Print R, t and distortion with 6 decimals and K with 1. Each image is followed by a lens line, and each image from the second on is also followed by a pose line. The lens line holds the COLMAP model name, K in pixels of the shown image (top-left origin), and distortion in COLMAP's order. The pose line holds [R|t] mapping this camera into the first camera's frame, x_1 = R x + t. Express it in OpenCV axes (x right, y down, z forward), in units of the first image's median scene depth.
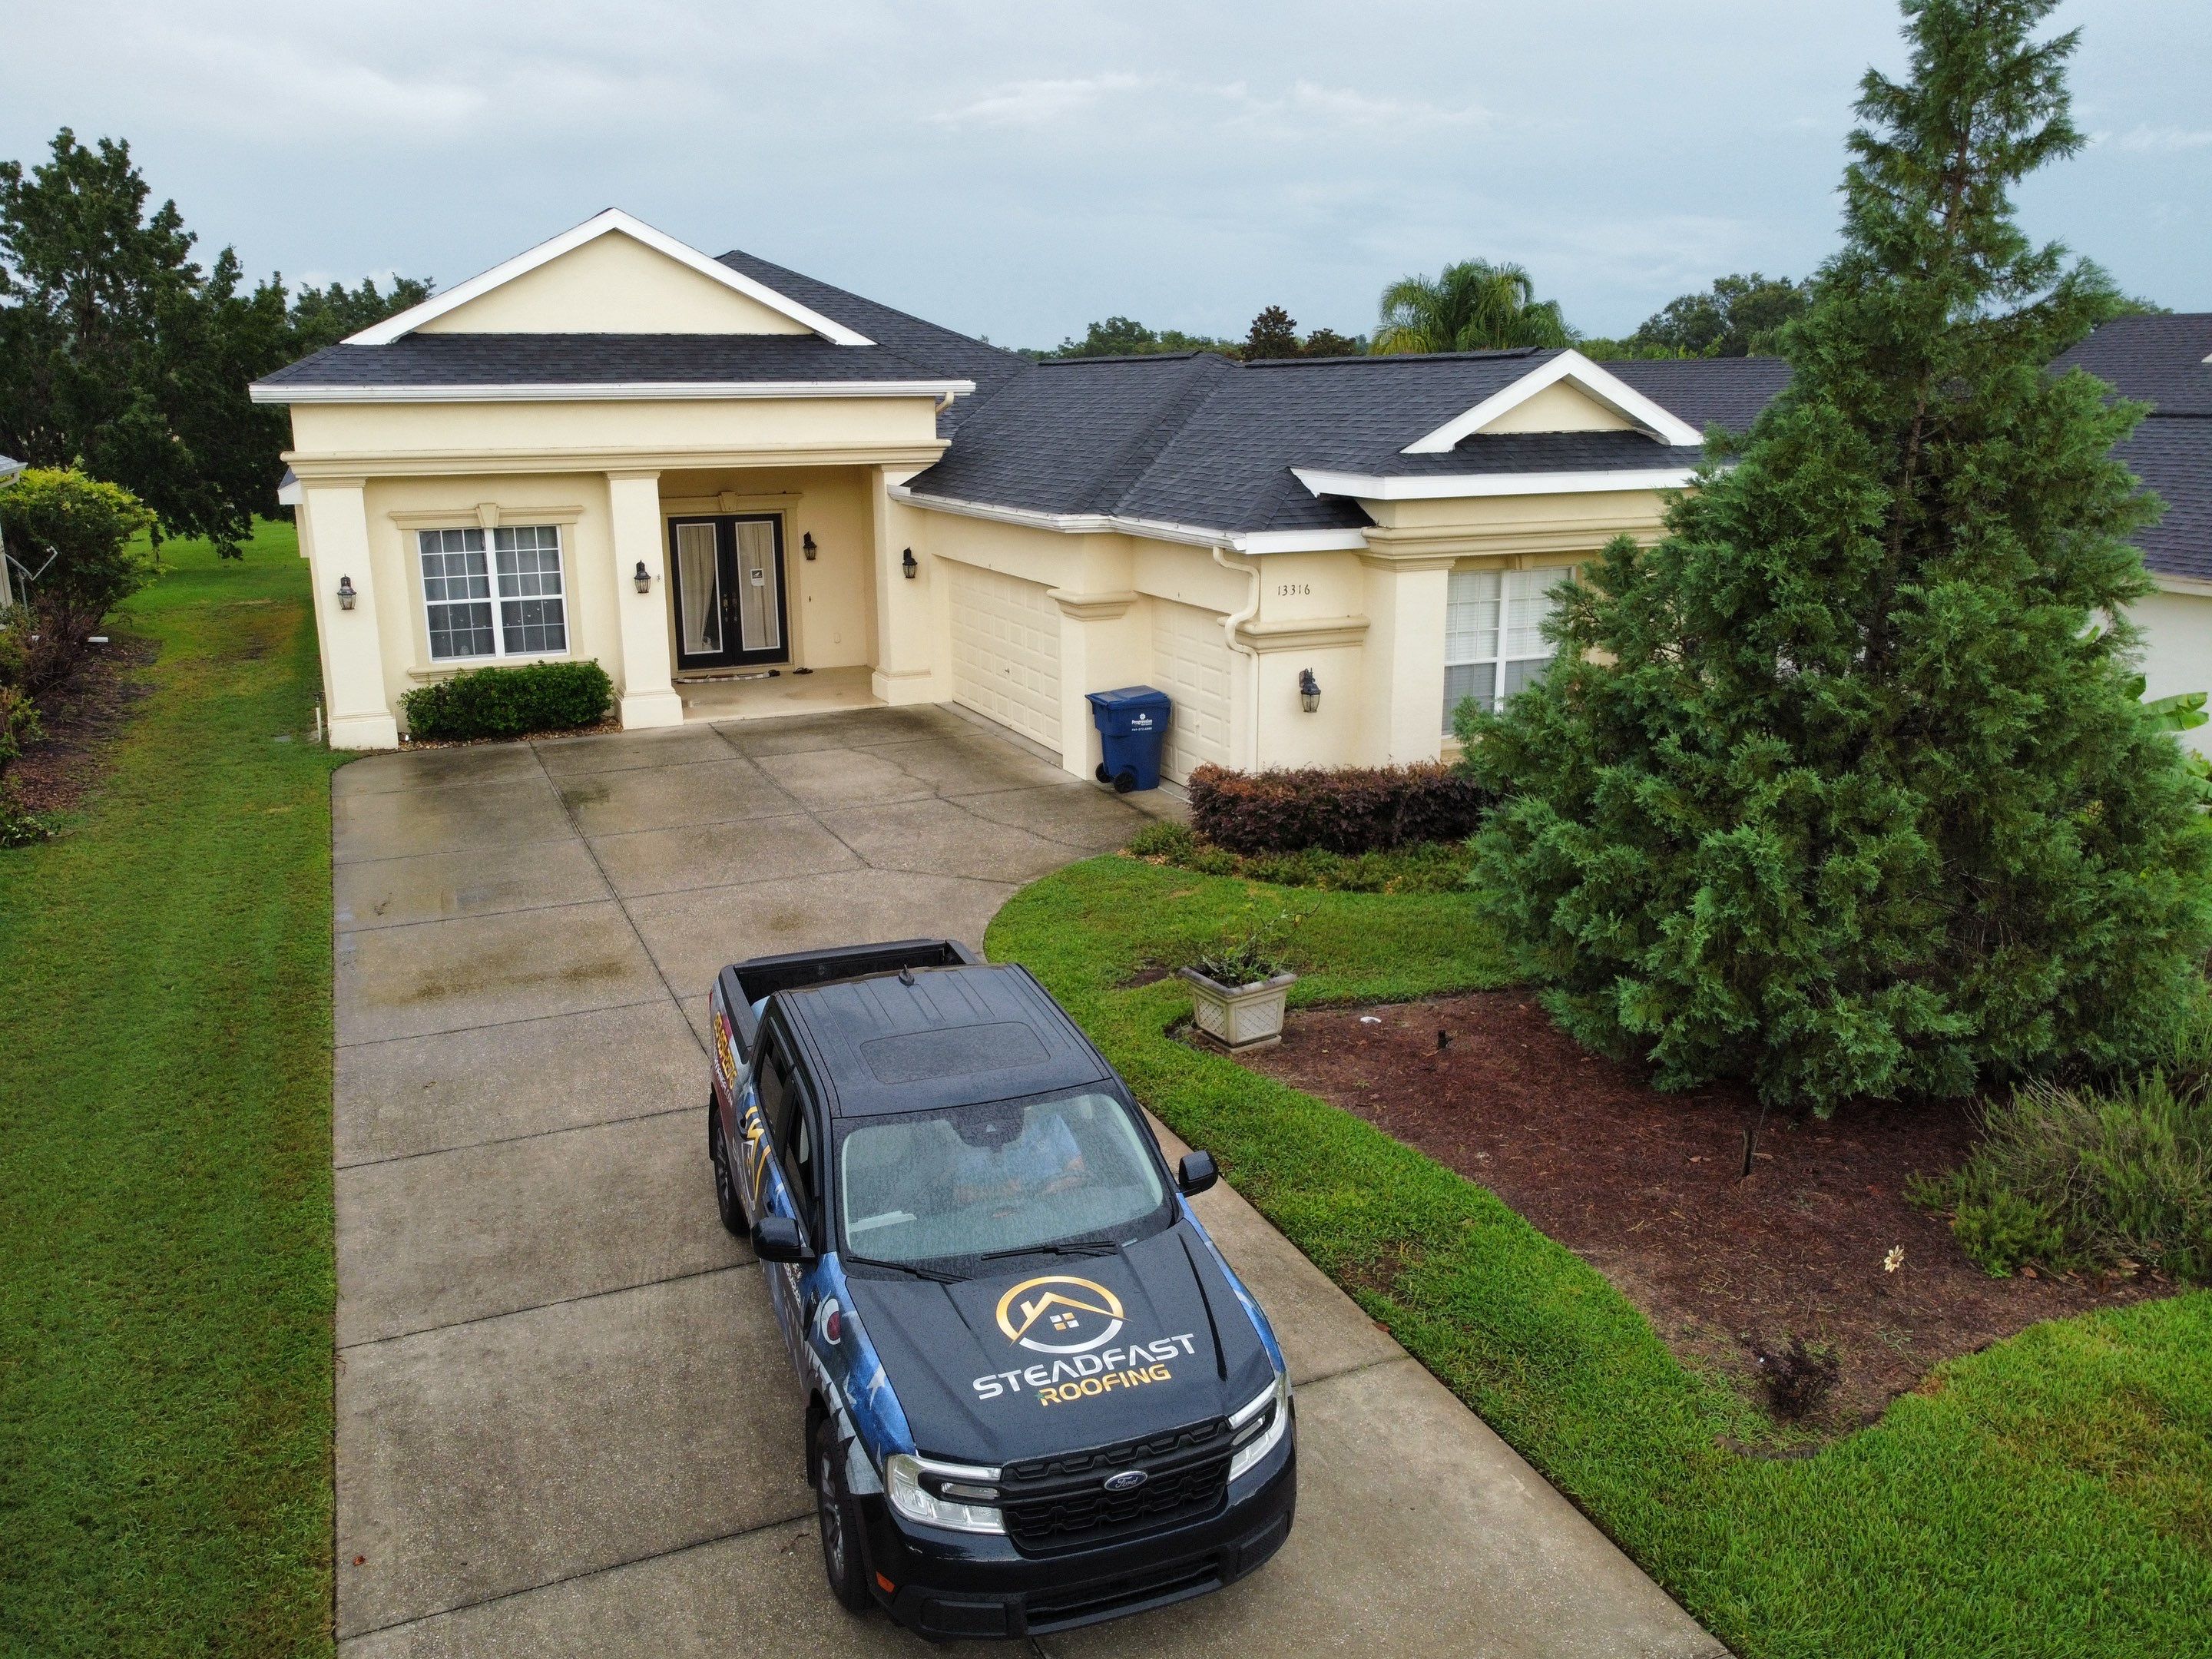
lens RADIAL K [[1672.7, 0, 1079.7], [0, 1672.7, 806.4], [0, 0, 1]] dist [0.002643, 0.002447]
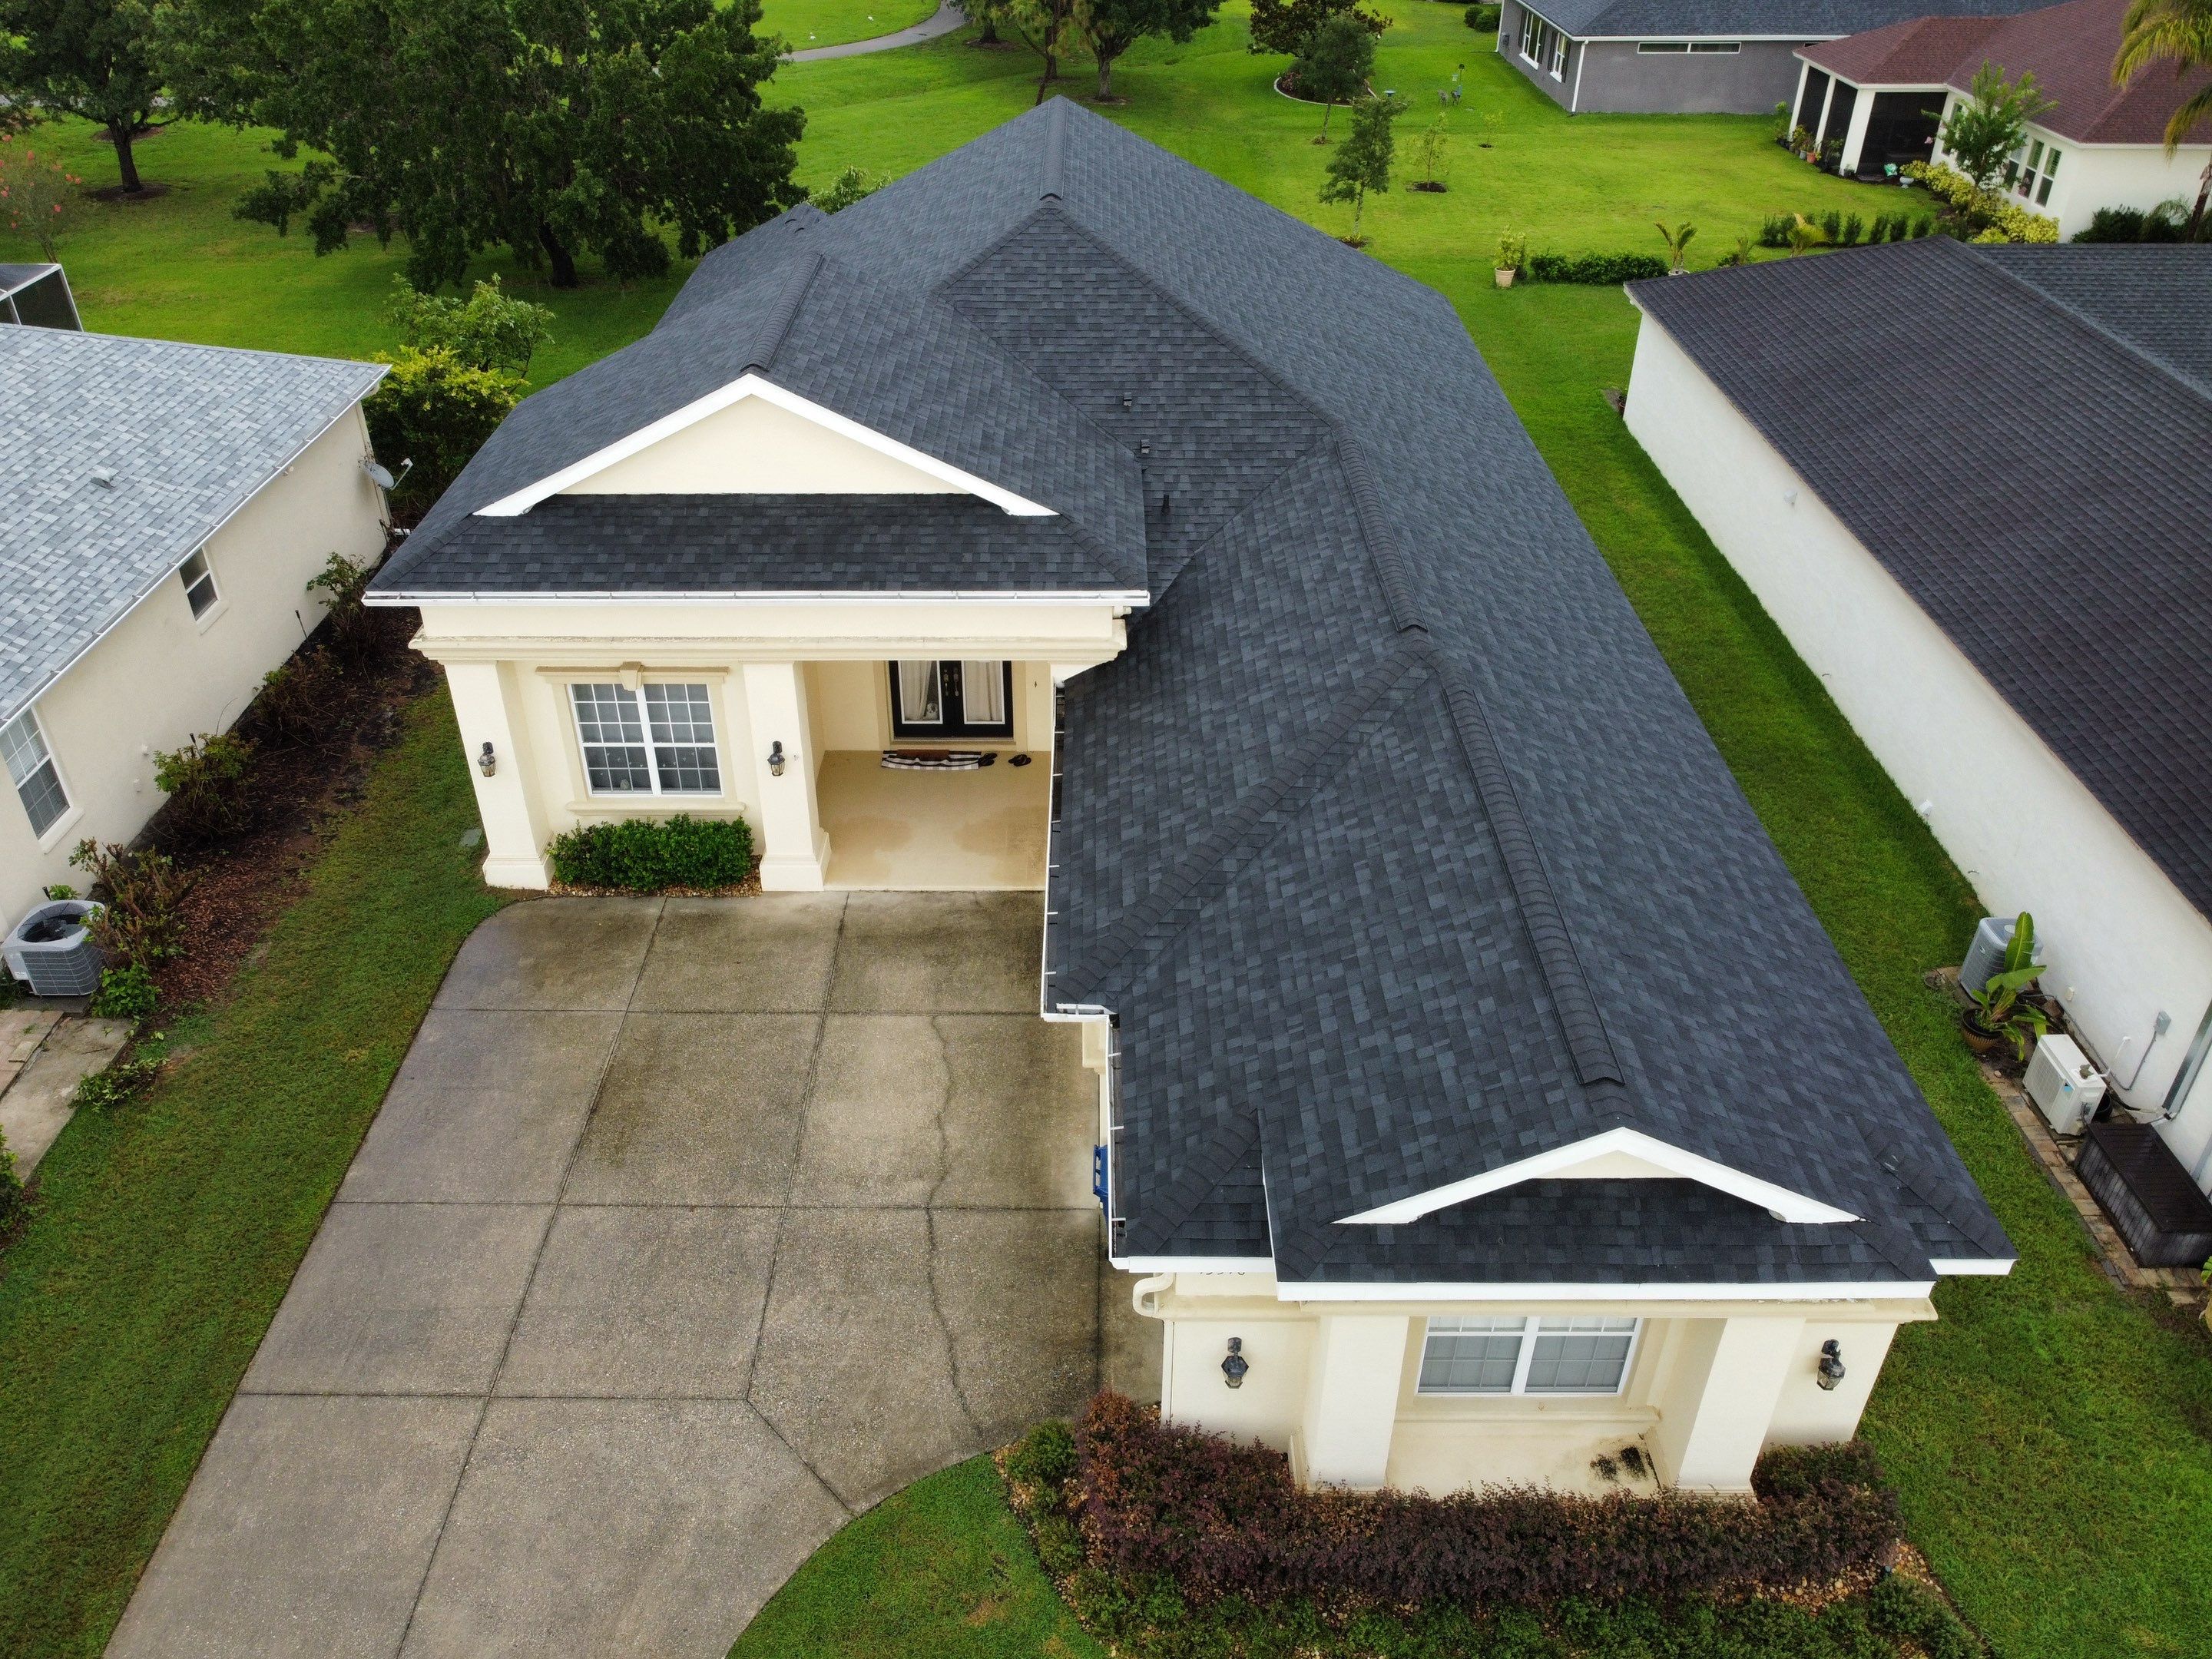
lens RADIAL K [[1666.5, 0, 1080.9], [0, 1666.5, 816.4], [0, 0, 1]] dist [0.006656, -0.006938]
pose [[0.915406, 0.230186, -0.330222, 0.280929], [-0.104837, 0.928385, 0.356526, -0.615301], [0.388640, -0.291747, 0.873981, 0.326760]]
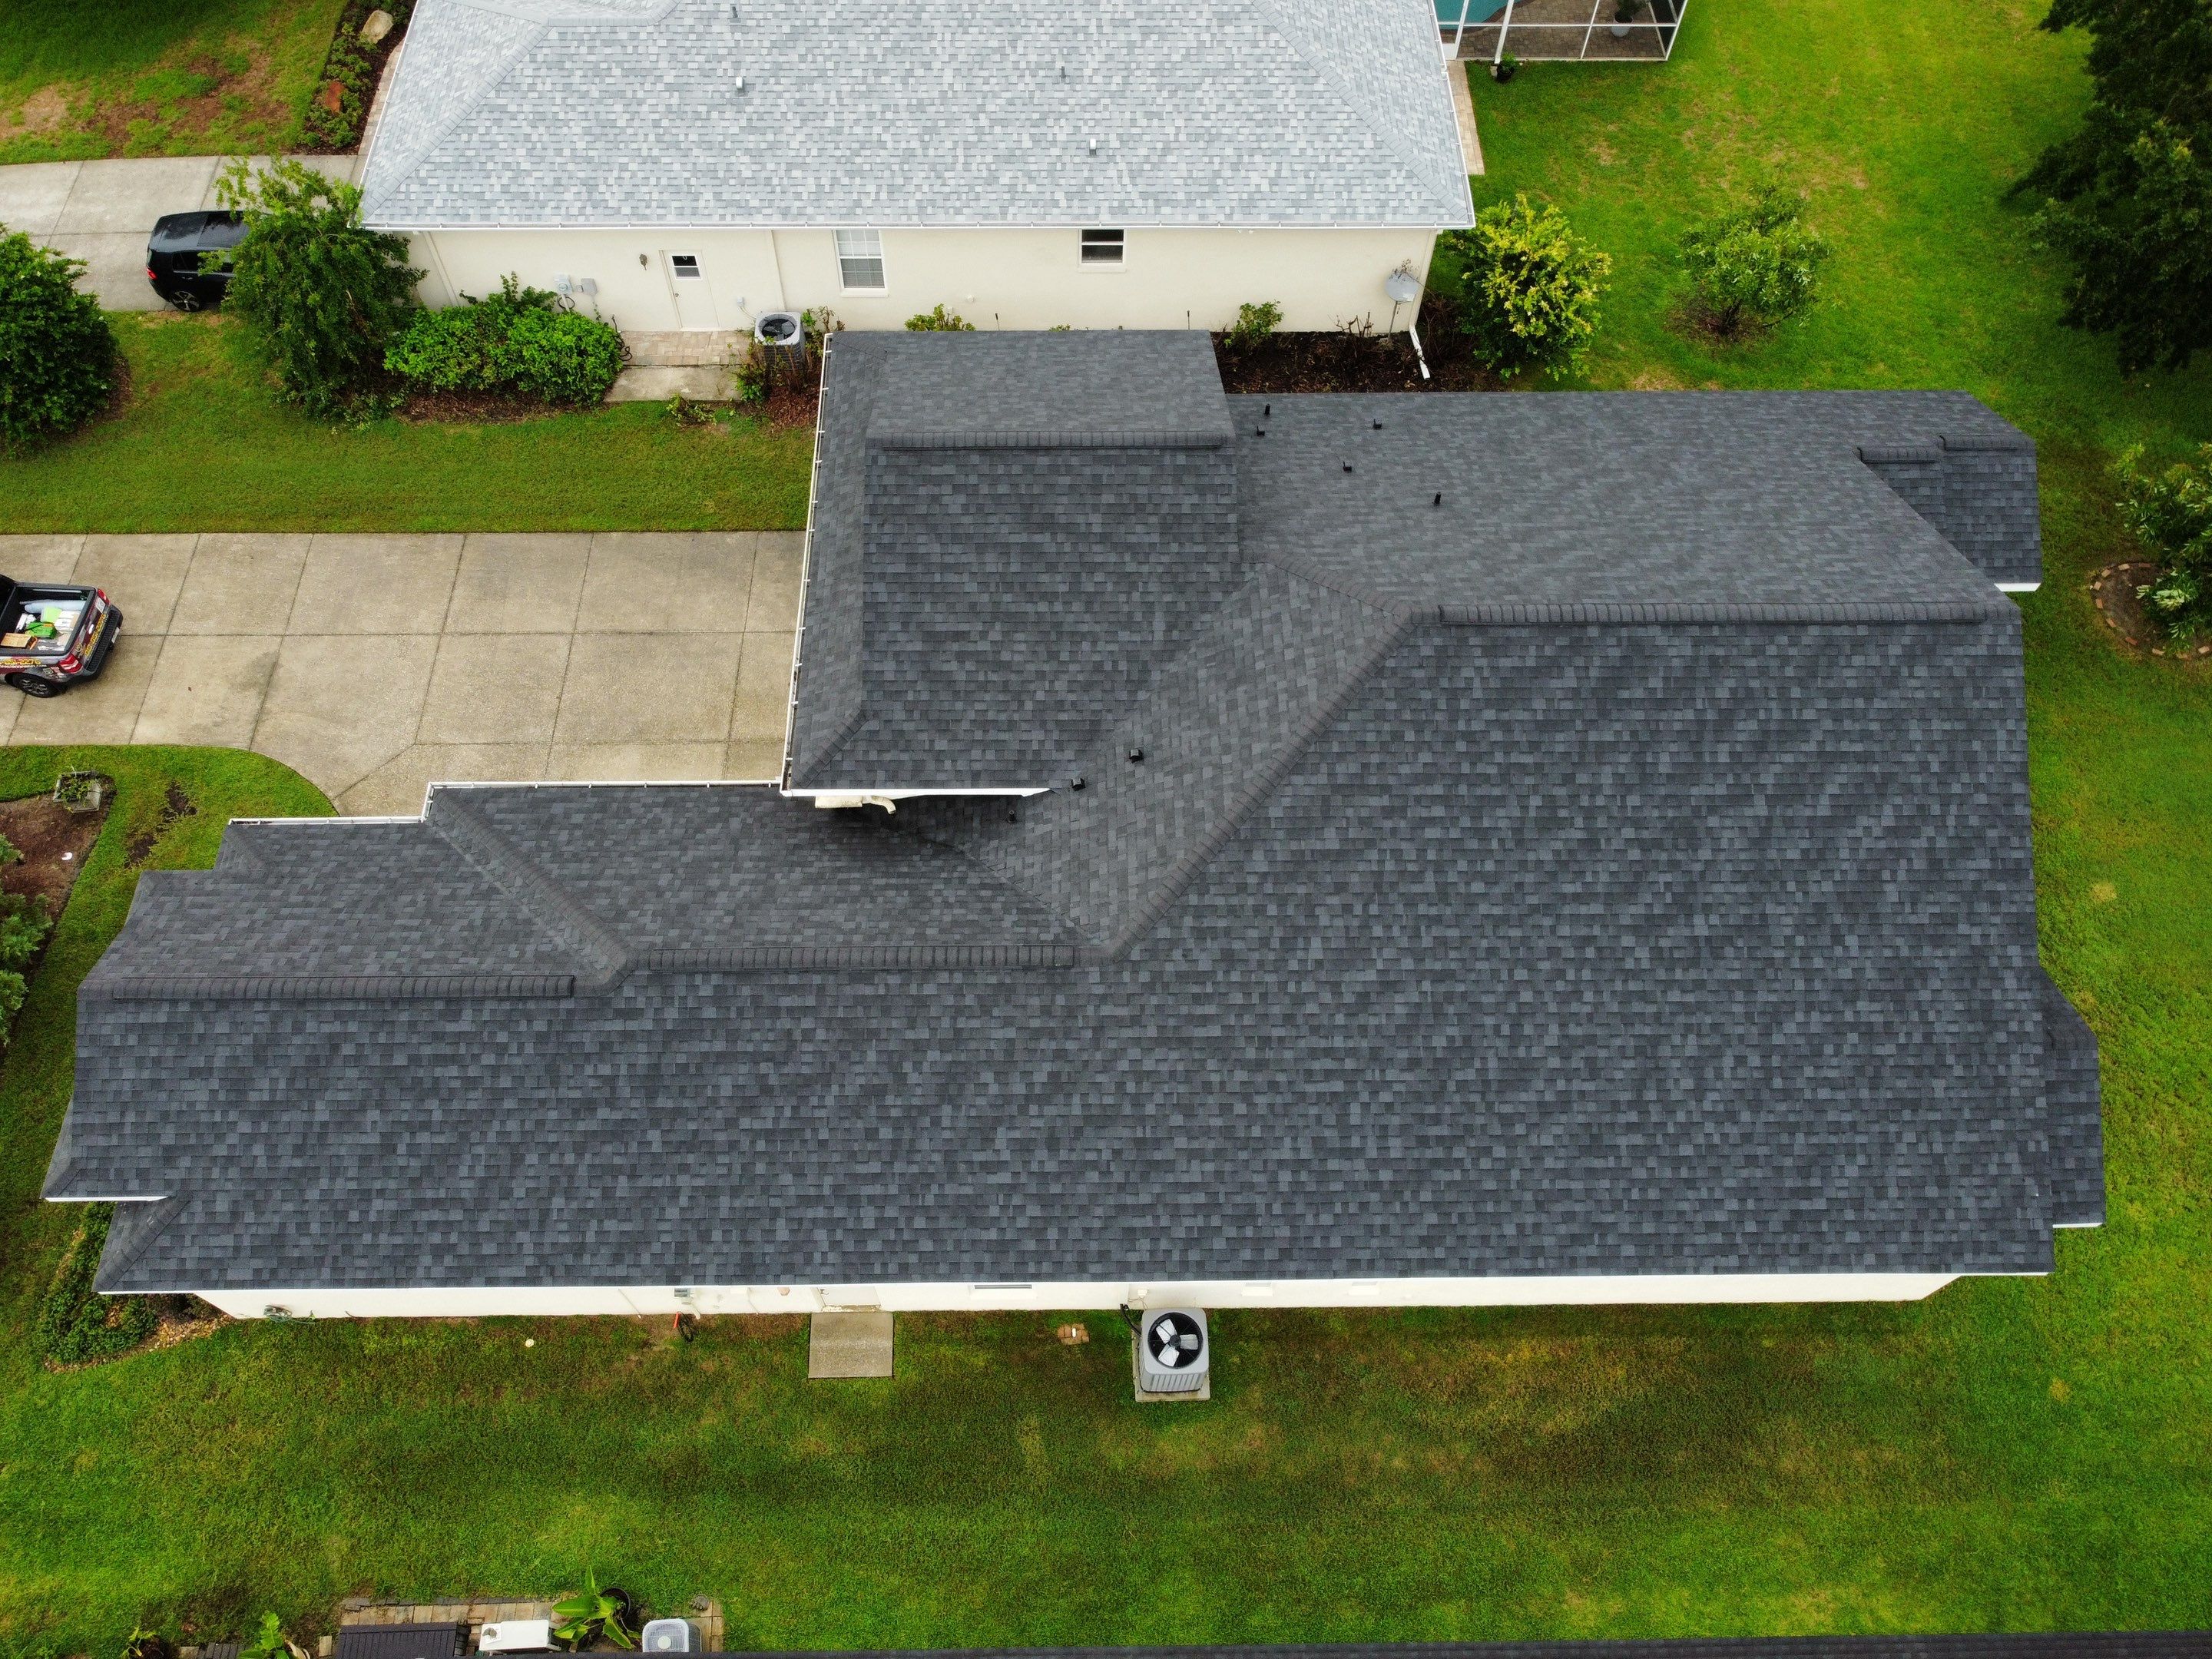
lens RADIAL K [[1669.3, 0, 1079.1], [0, 1669.3, 809.4], [0, 0, 1]] dist [-0.004965, 0.009298]
pose [[-0.385953, 0.795147, -0.467741, 0.482079], [-0.226500, 0.409829, 0.883593, -1.636929], [0.894281, 0.446969, 0.021926, 1.583506]]
